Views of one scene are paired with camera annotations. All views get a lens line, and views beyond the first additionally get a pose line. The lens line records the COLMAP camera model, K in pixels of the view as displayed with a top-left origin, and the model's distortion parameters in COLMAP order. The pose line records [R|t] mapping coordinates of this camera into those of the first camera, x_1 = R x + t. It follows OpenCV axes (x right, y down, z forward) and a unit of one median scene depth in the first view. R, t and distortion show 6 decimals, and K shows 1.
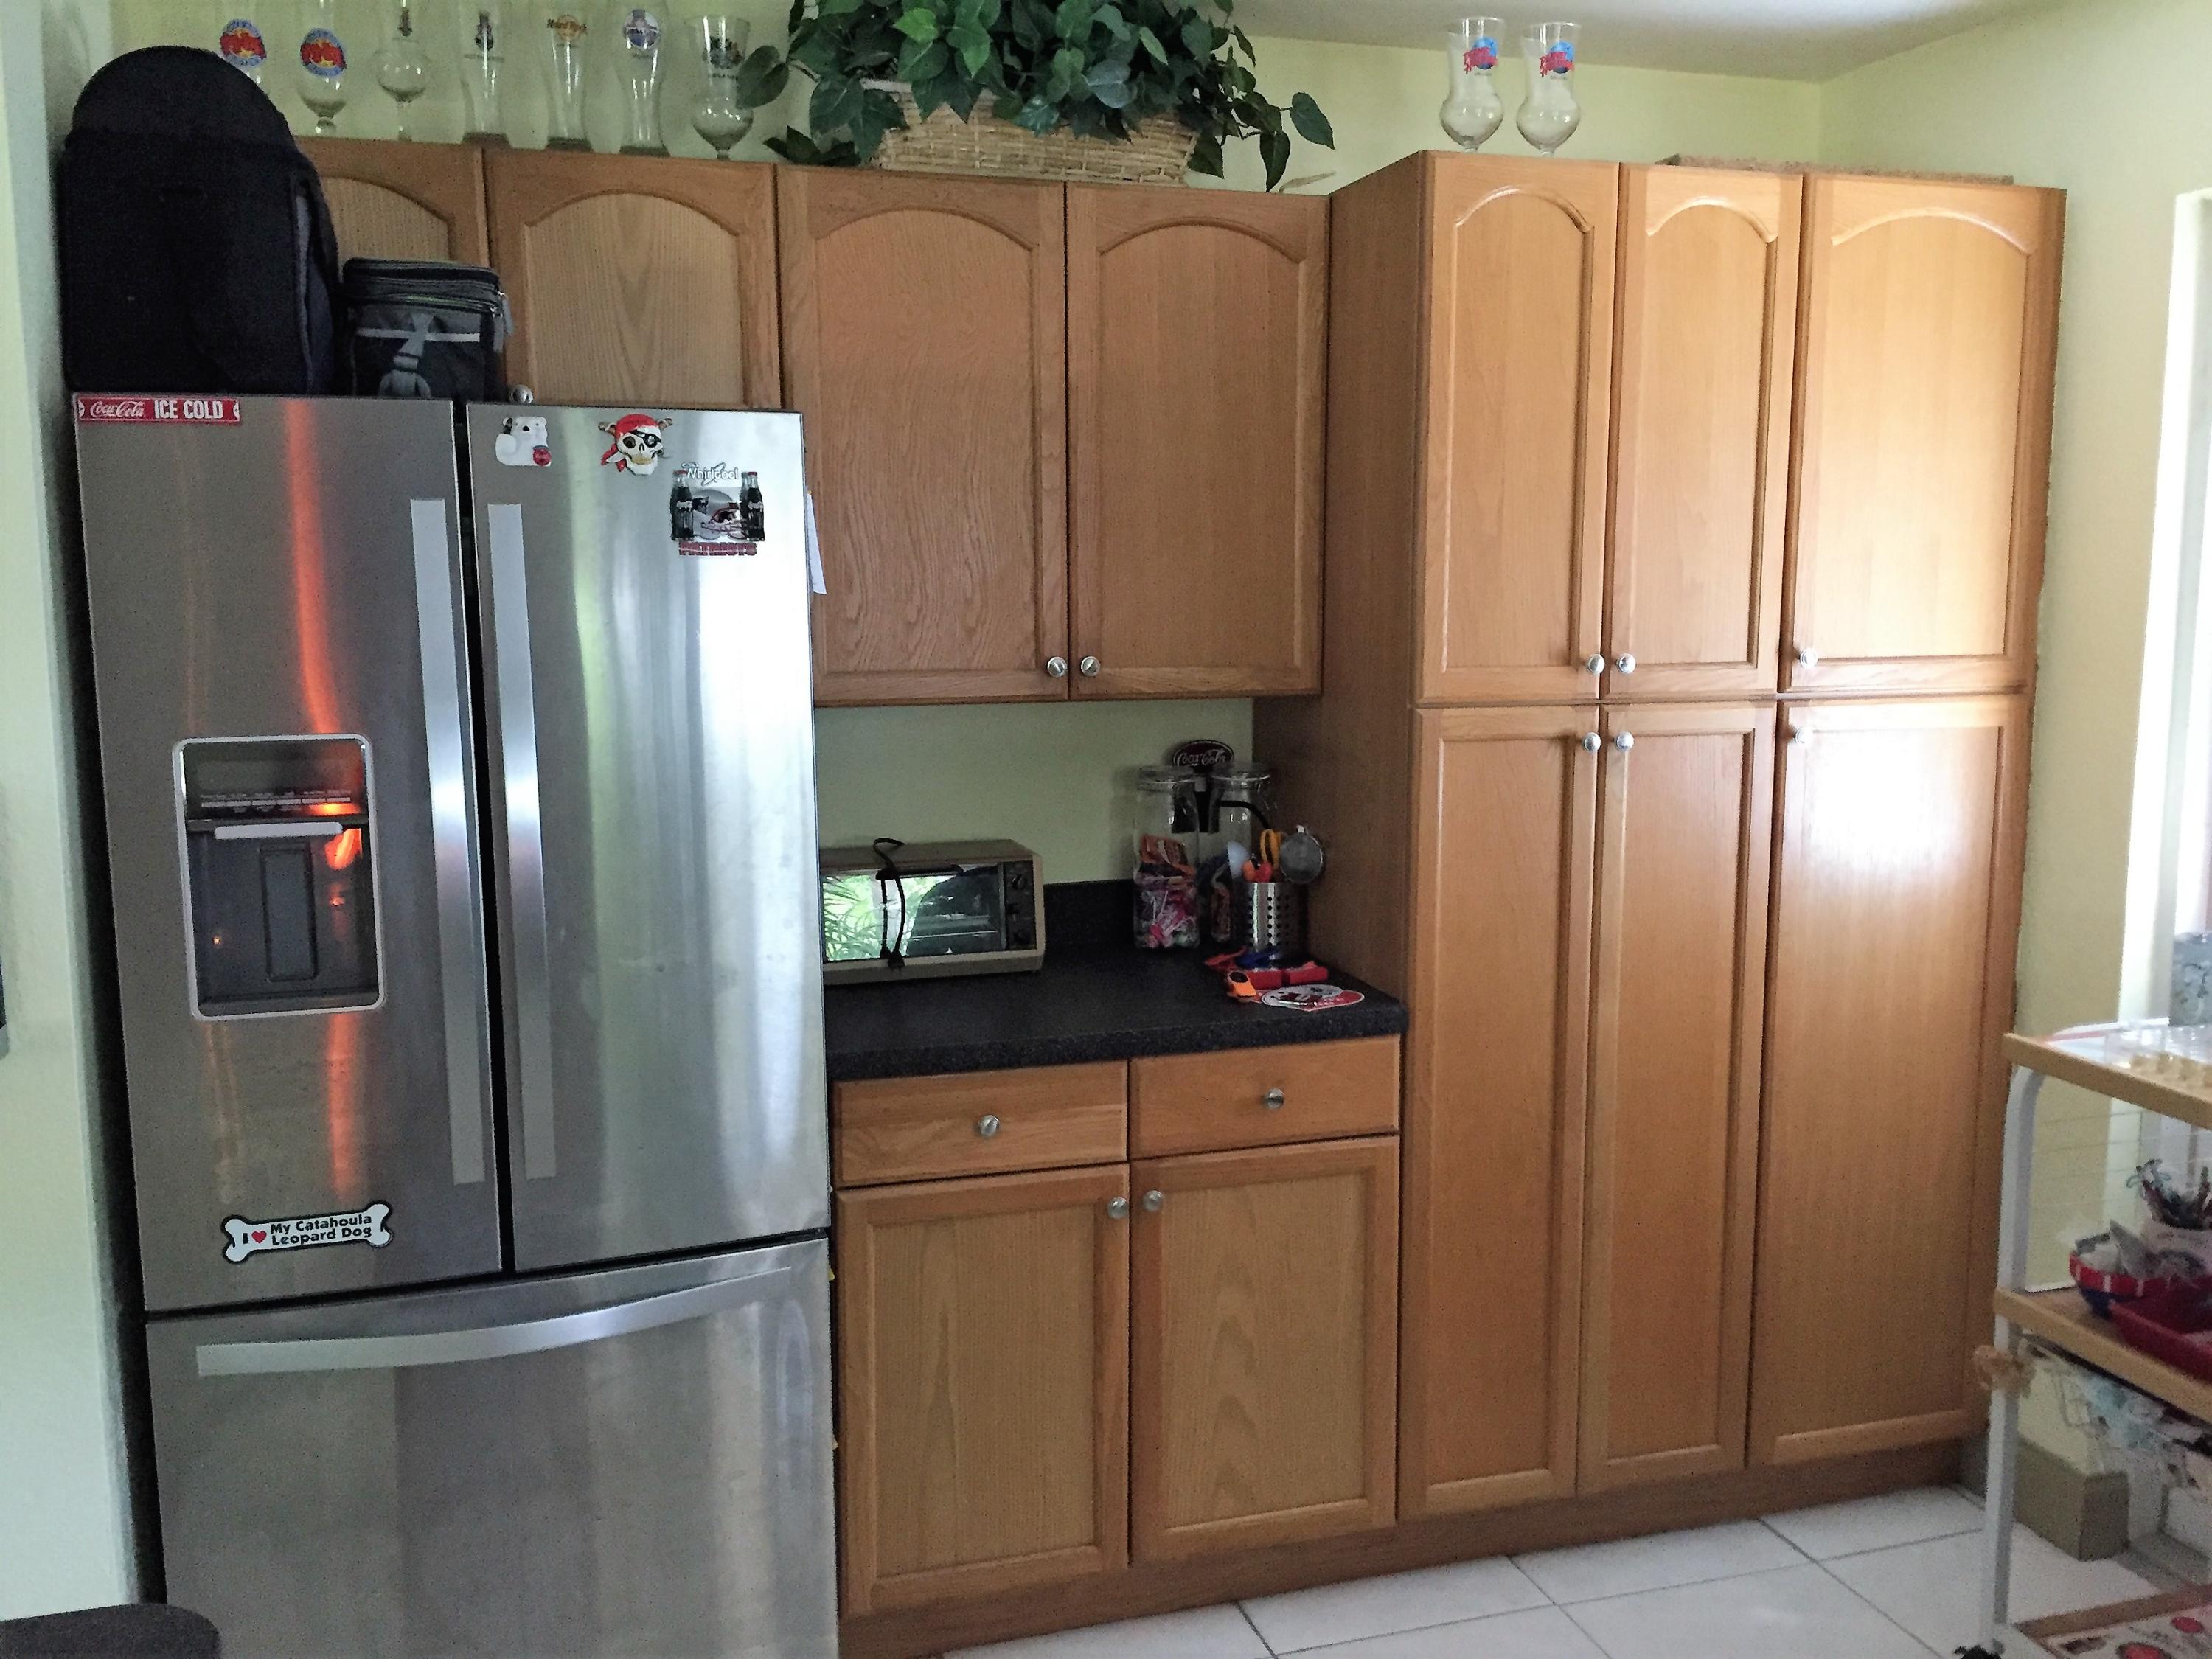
lens RADIAL K [[1879.8, 0, 1103.3], [0, 1879.8, 825.7], [0, 0, 1]] dist [0.055769, -0.061606]
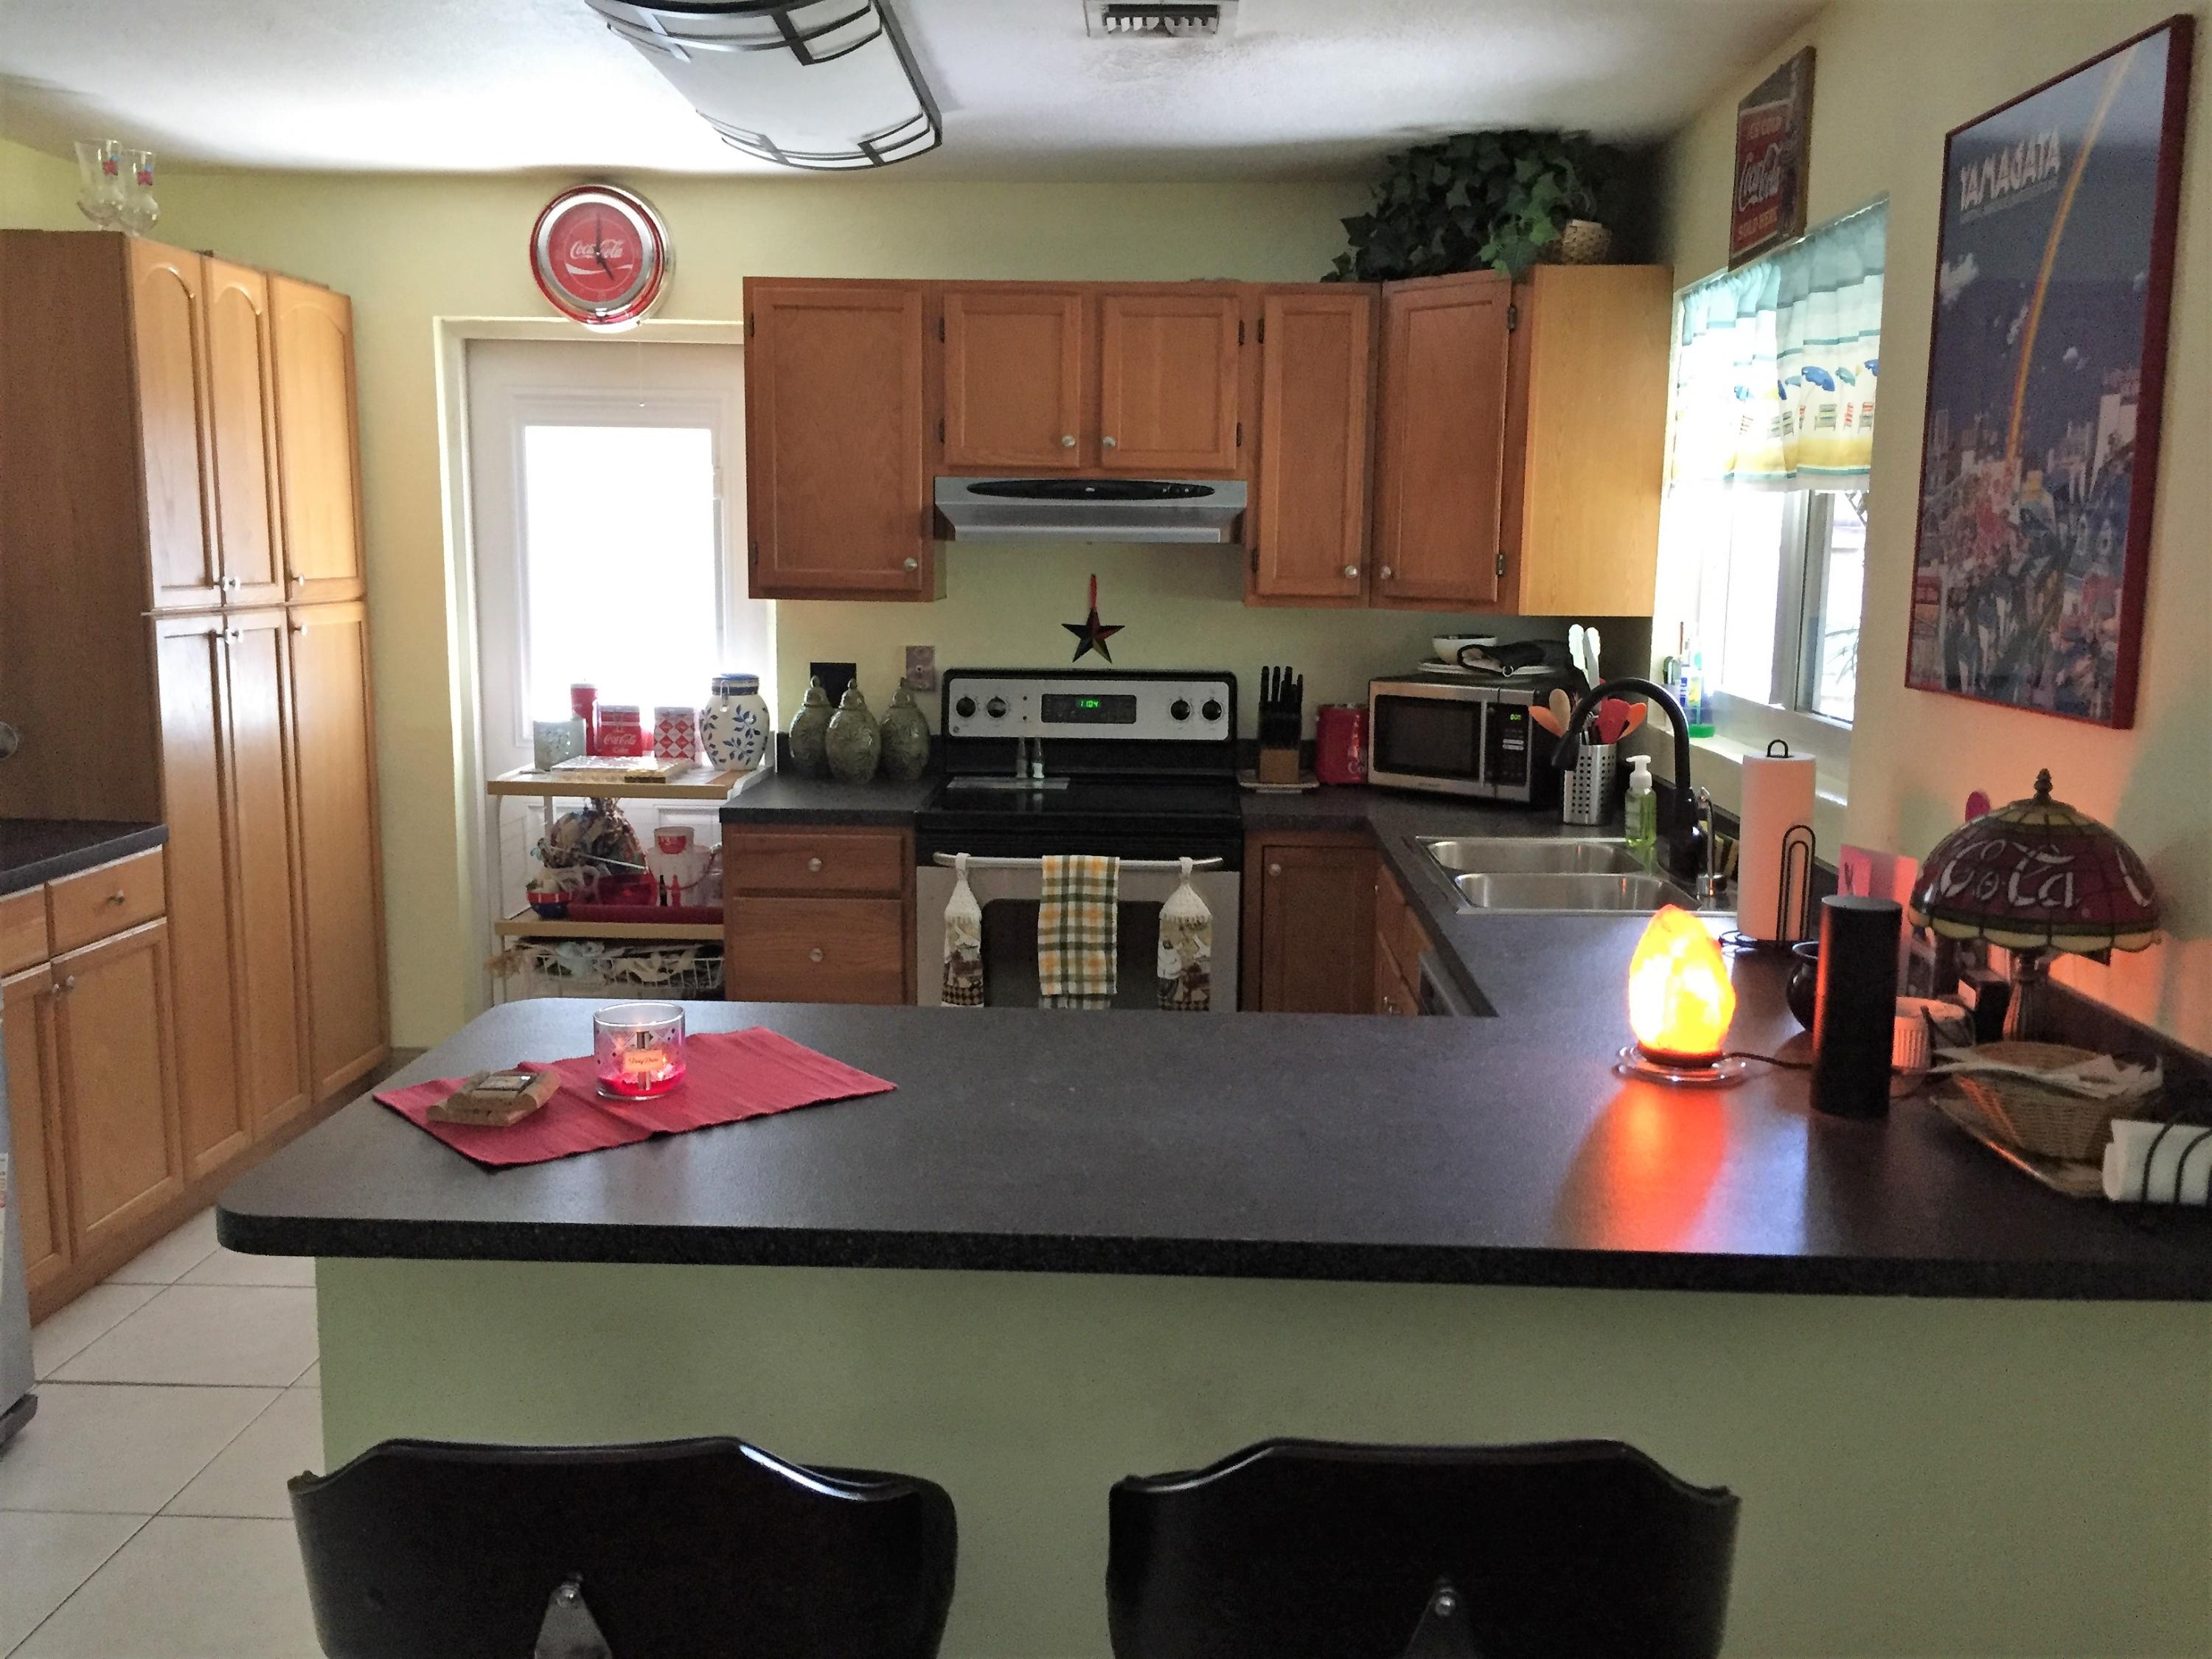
lens RADIAL K [[1879.8, 0, 1112.2], [0, 1879.8, 823.4], [0, 0, 1]] dist [0.055769, -0.061606]
pose [[0.350444, -0.141014, 0.925907, -0.914389], [0.131189, 0.986245, 0.100551, 0.043580], [-0.927350, 0.086231, 0.364123, -0.196013]]
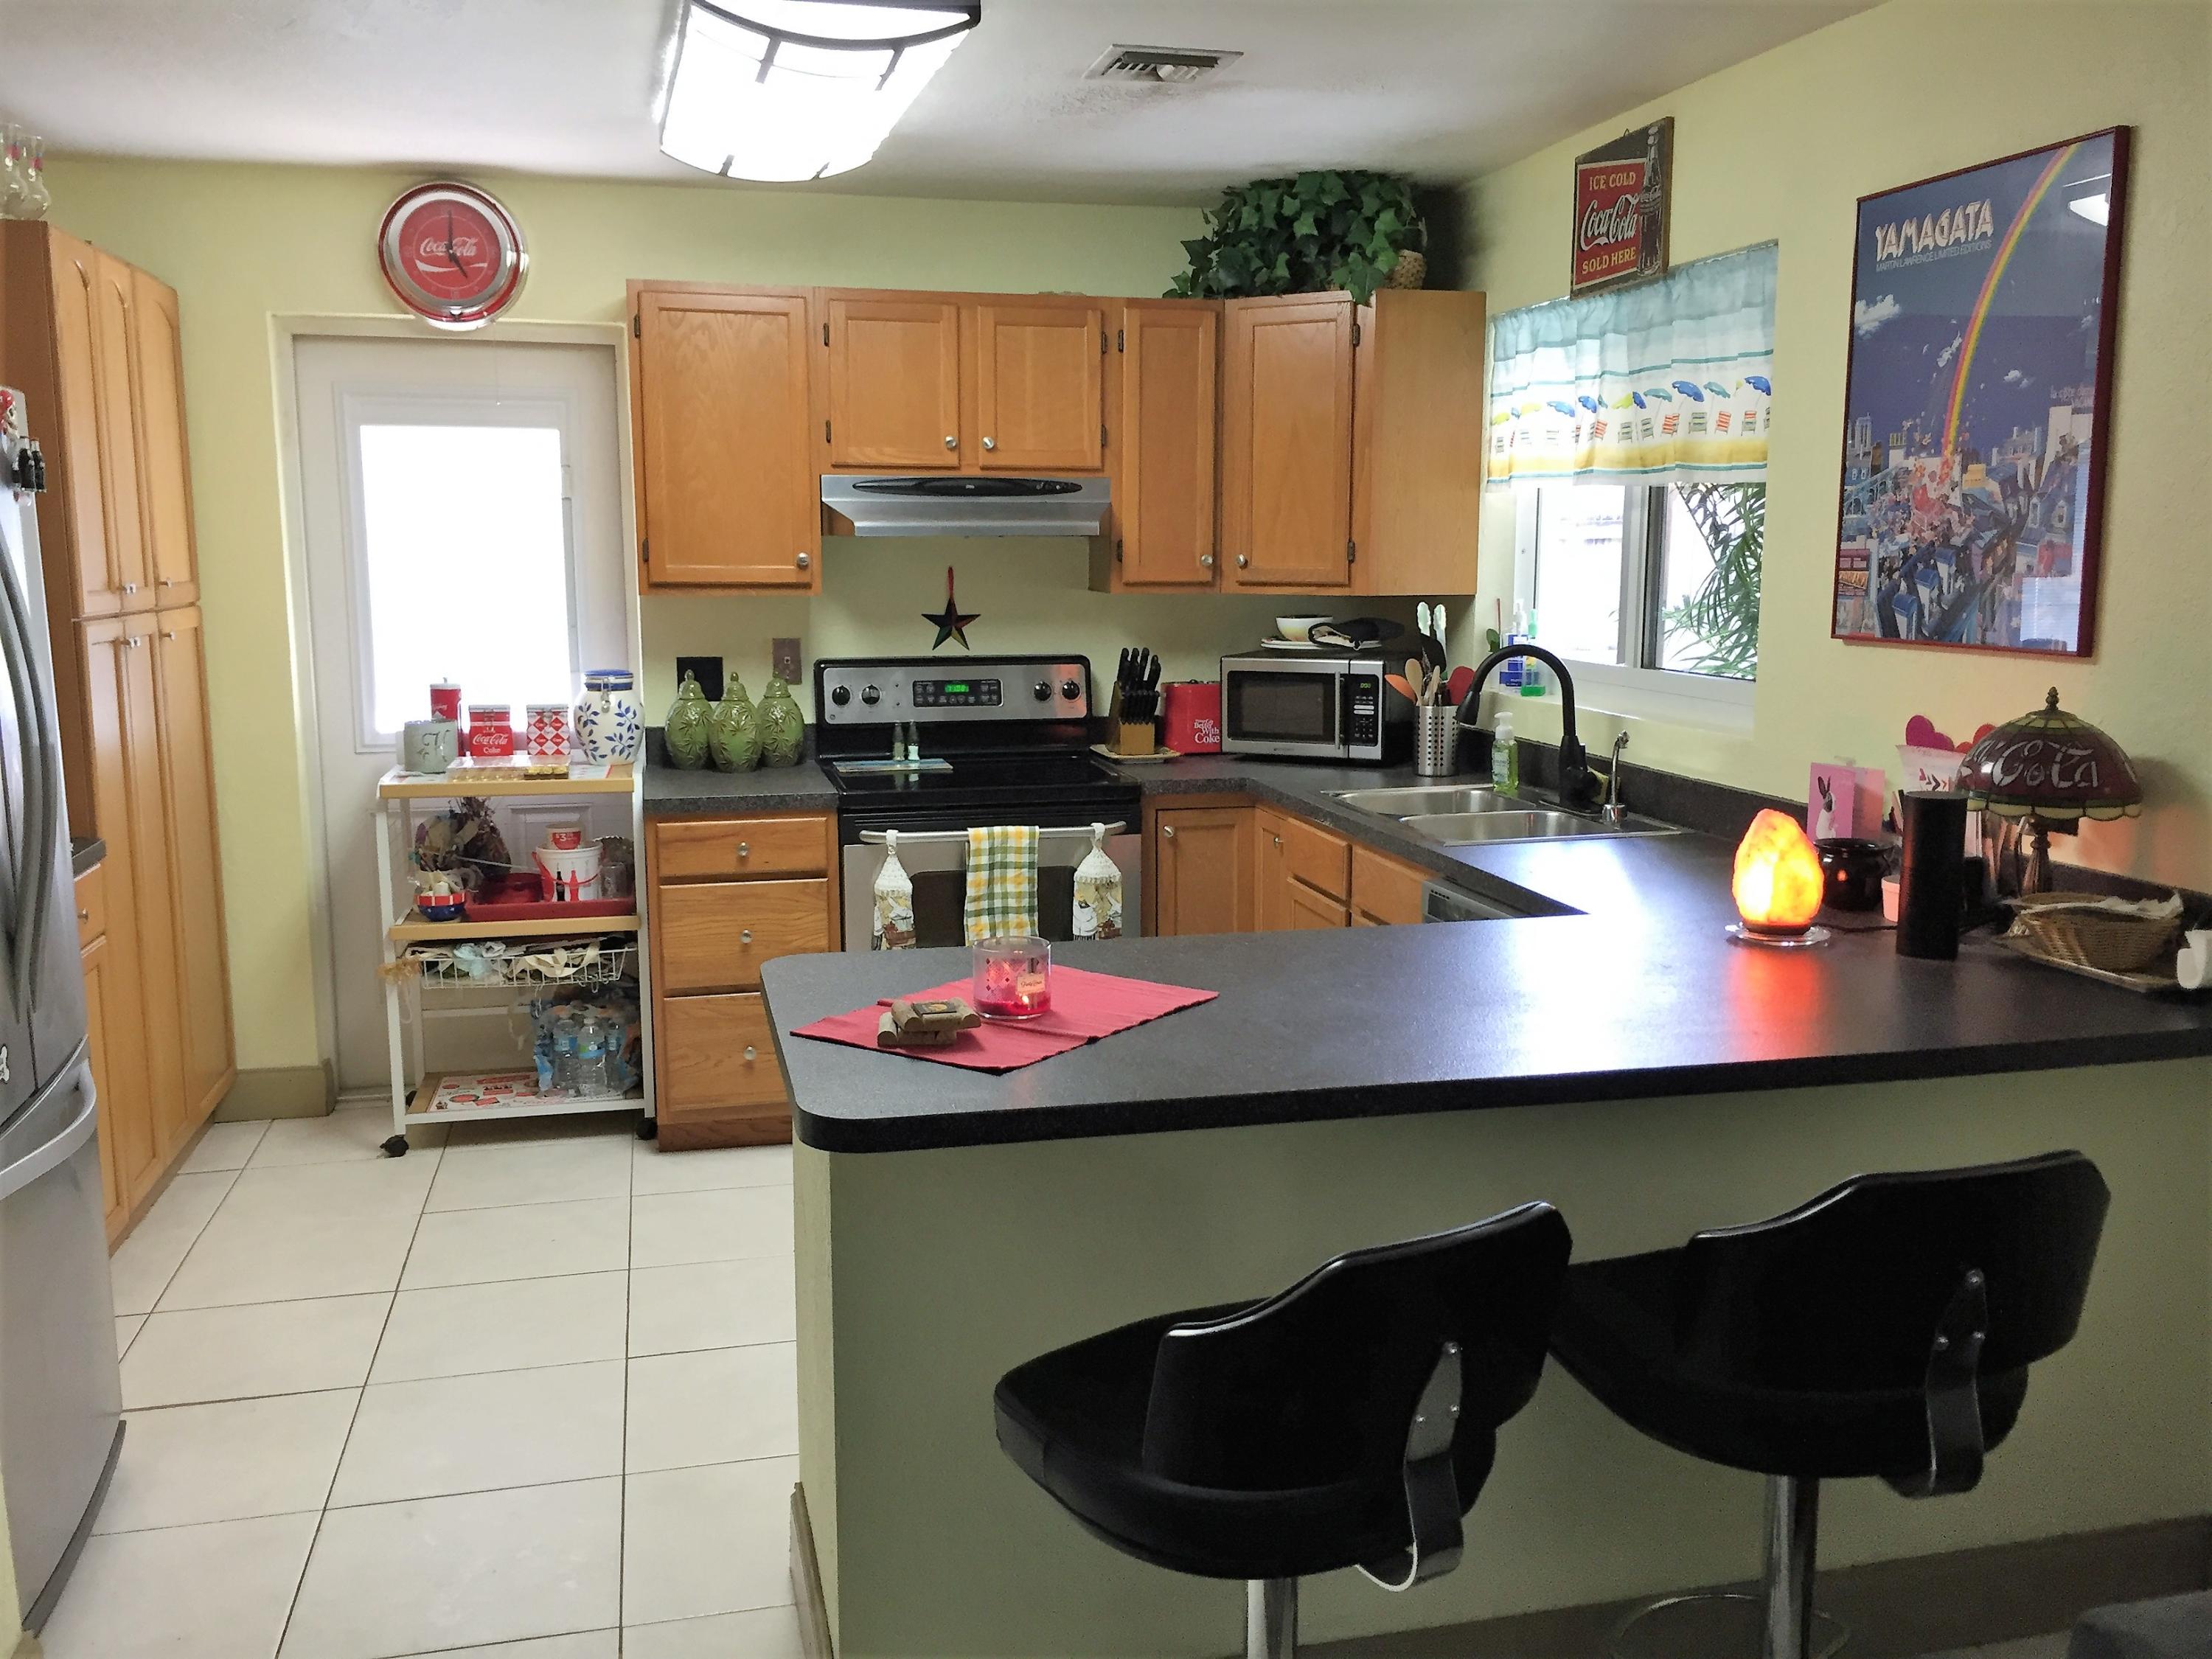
lens RADIAL K [[1879.8, 0, 1090.9], [0, 1879.8, 829.8], [0, 0, 1]] dist [0.055769, -0.061606]
pose [[0.086953, -0.154363, 0.984180, -1.126398], [0.150567, 0.978610, 0.140187, 0.003538], [-0.984768, 0.135995, 0.108335, 0.131722]]
